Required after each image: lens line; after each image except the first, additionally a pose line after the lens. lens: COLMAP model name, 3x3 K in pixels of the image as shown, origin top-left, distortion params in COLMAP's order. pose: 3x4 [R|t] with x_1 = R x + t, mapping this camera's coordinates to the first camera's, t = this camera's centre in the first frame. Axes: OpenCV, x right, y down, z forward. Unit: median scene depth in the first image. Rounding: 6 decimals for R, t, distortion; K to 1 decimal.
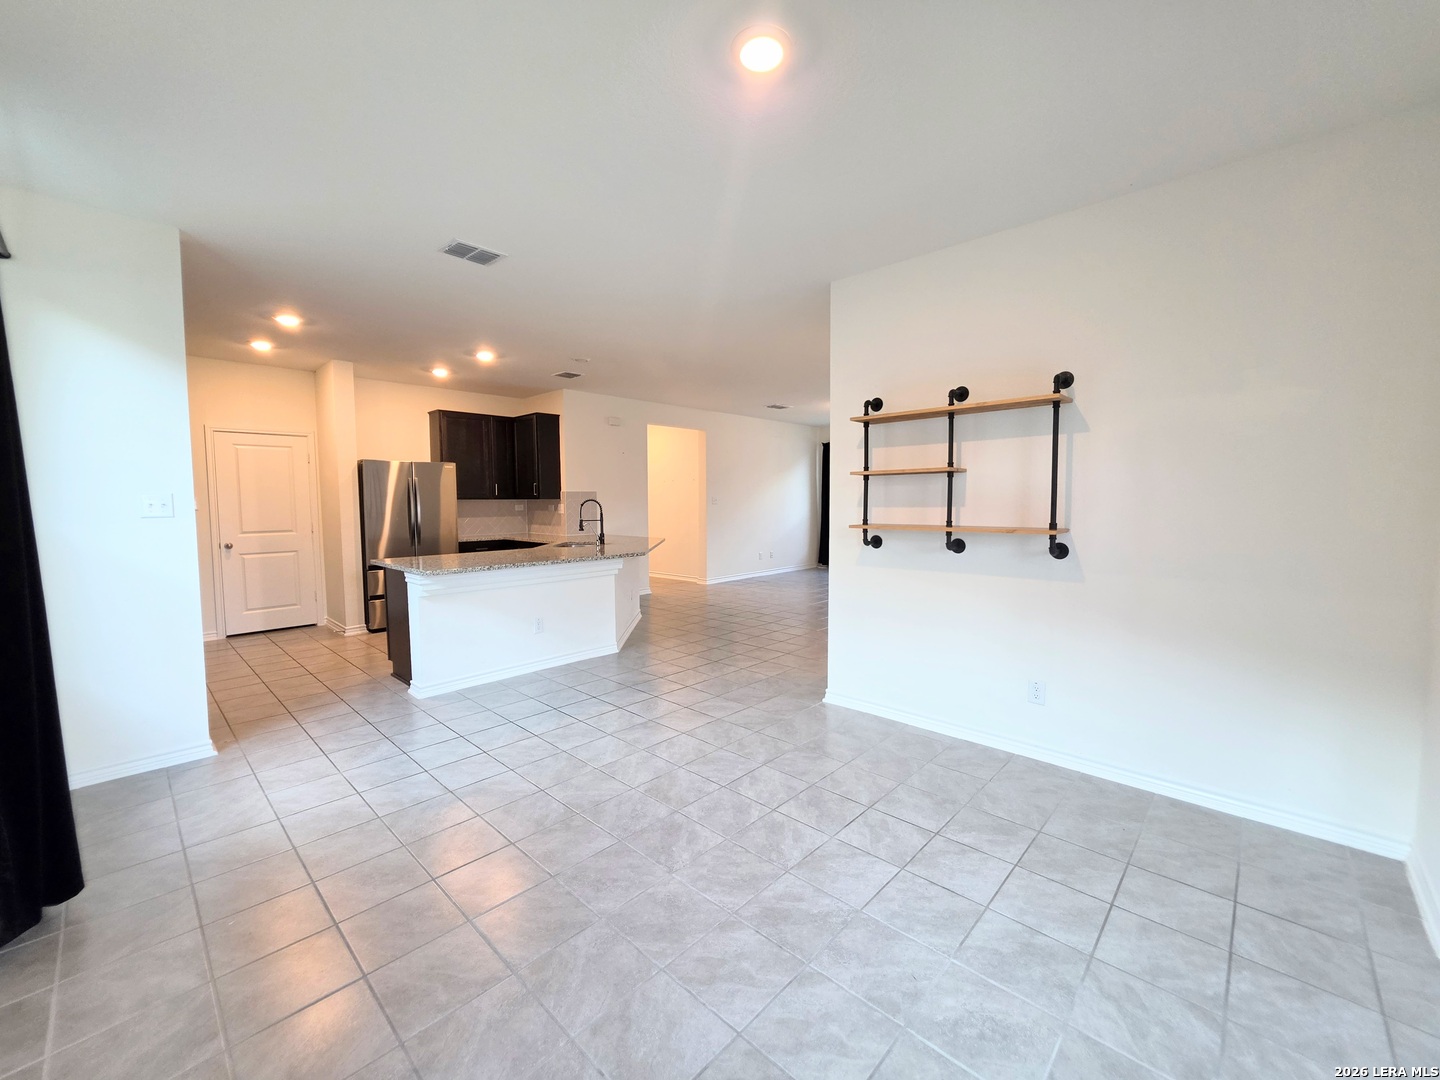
lens RADIAL K [[580.9, 0, 721.3], [0, 580.9, 536.3], [0, 0, 1]] dist [-0.006970, 0.001194]
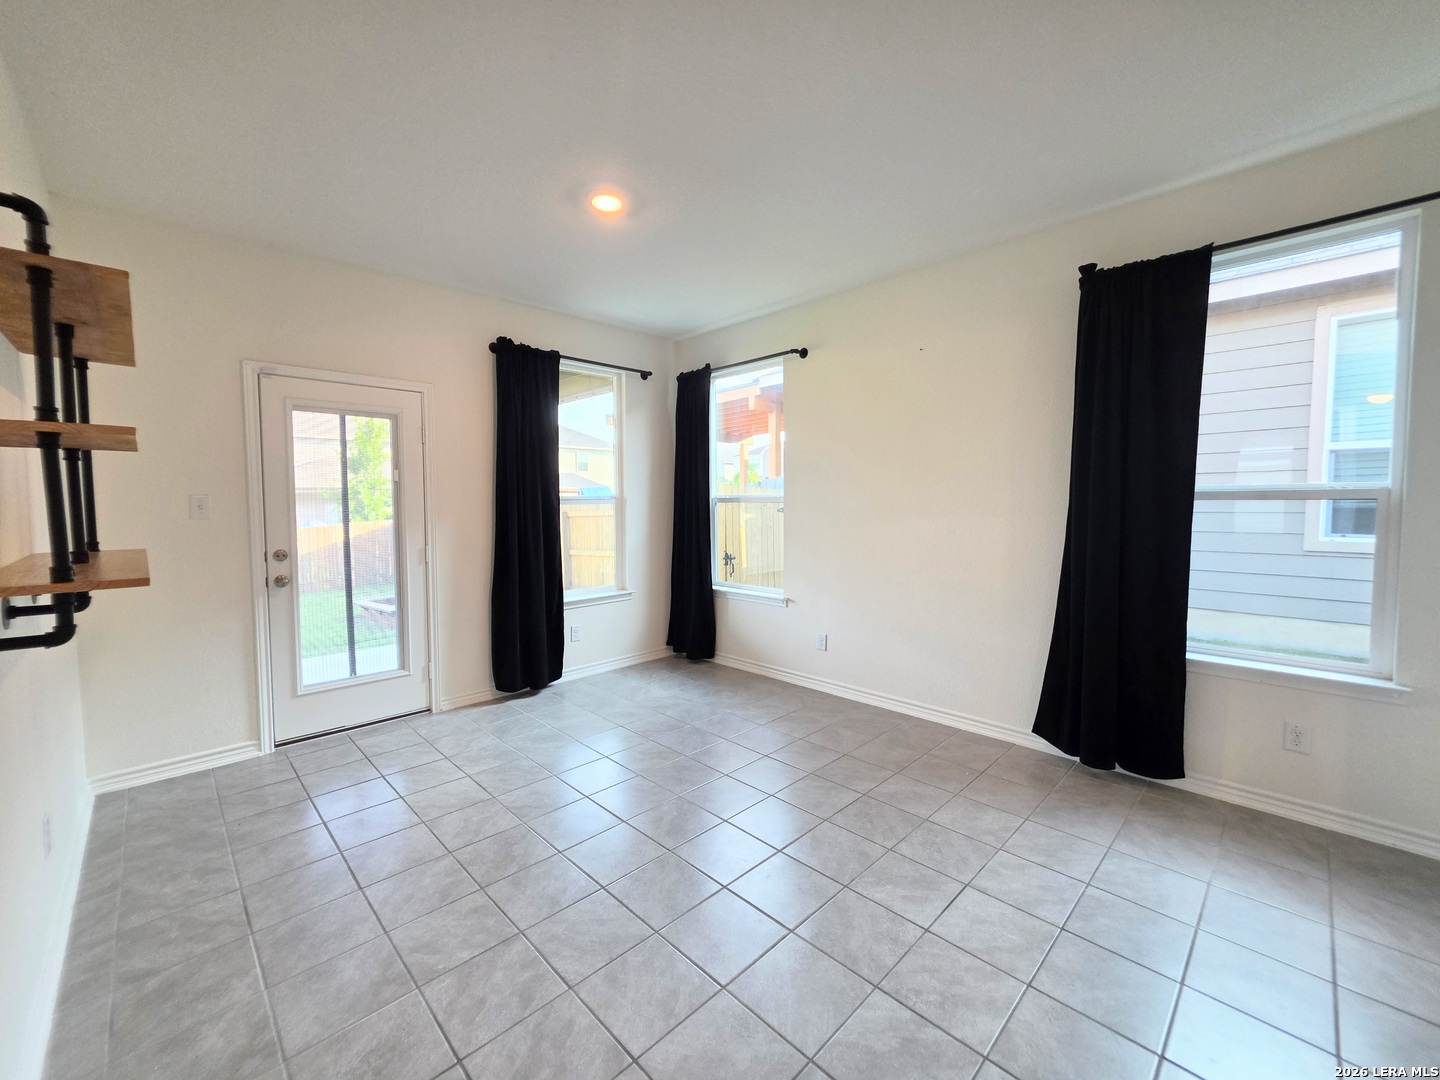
lens RADIAL K [[580.9, 0, 725.2], [0, 580.9, 534.1], [0, 0, 1]] dist [-0.006970, 0.001194]
pose [[-0.999398, 0.008181, 0.033703, -0.183597], [0.012220, 0.992525, 0.121432, -0.107385], [-0.032457, 0.121771, -0.992027, 1.705598]]
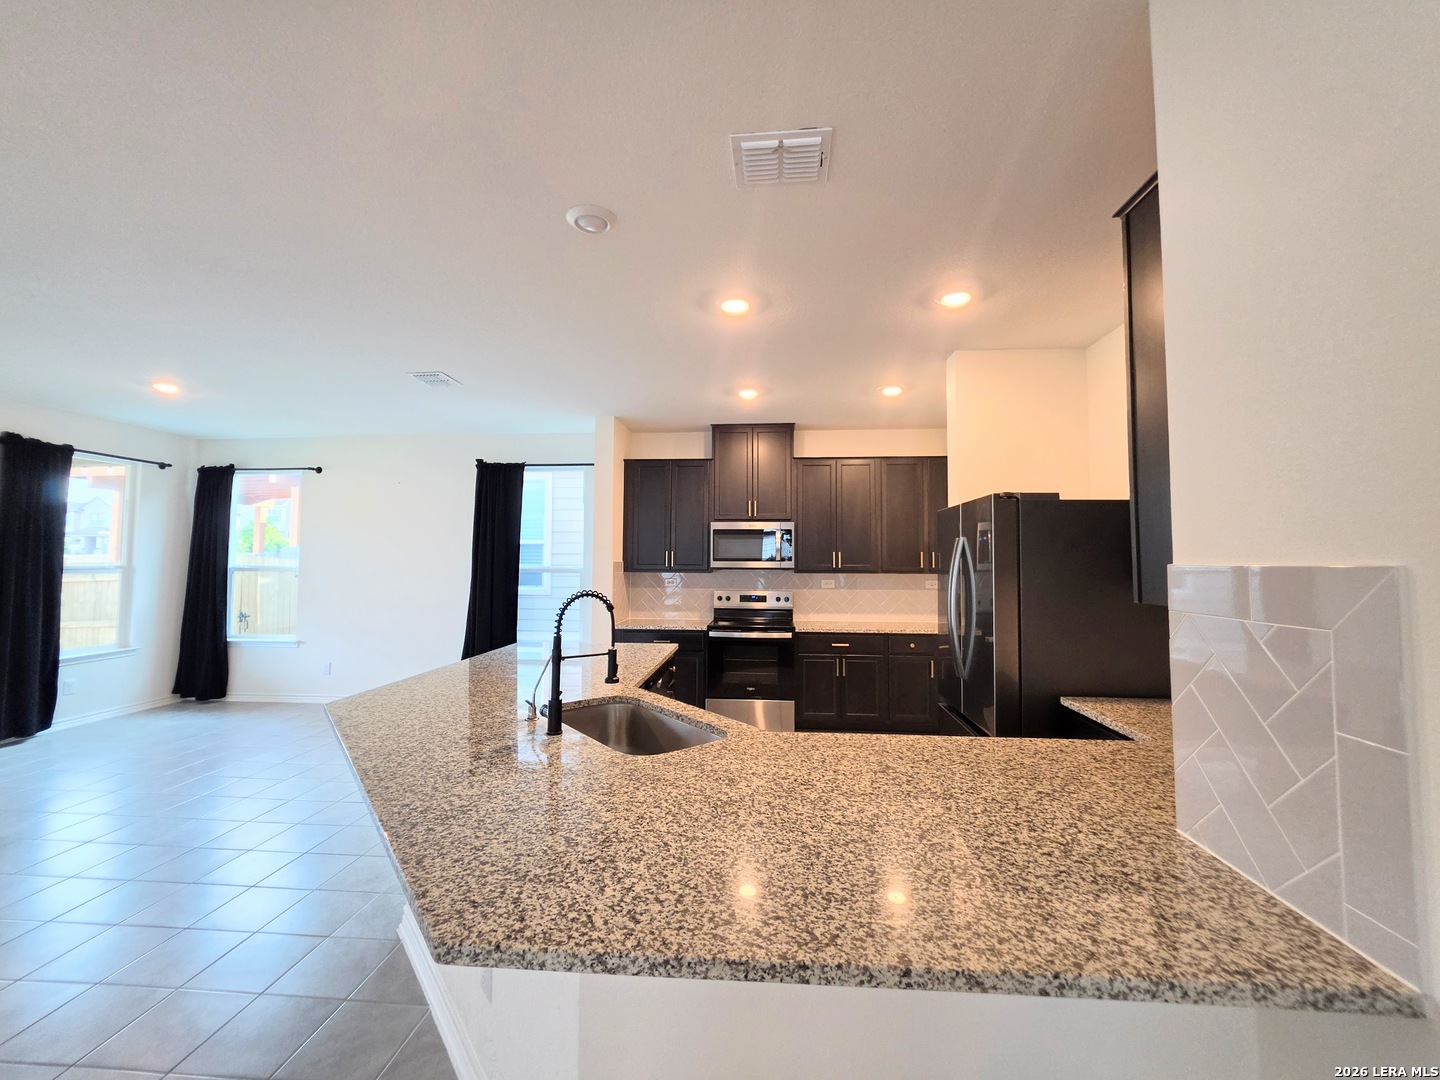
lens RADIAL K [[595.2, 0, 727.3], [0, 595.2, 536.0], [0, 0, 1]] dist [-0.000181, 0.000536]
pose [[-0.782173, -0.028614, -0.622404, -0.151412], [-0.038383, 0.999260, 0.002295, -0.203994], [0.621878, 0.025685, -0.782693, 2.928238]]
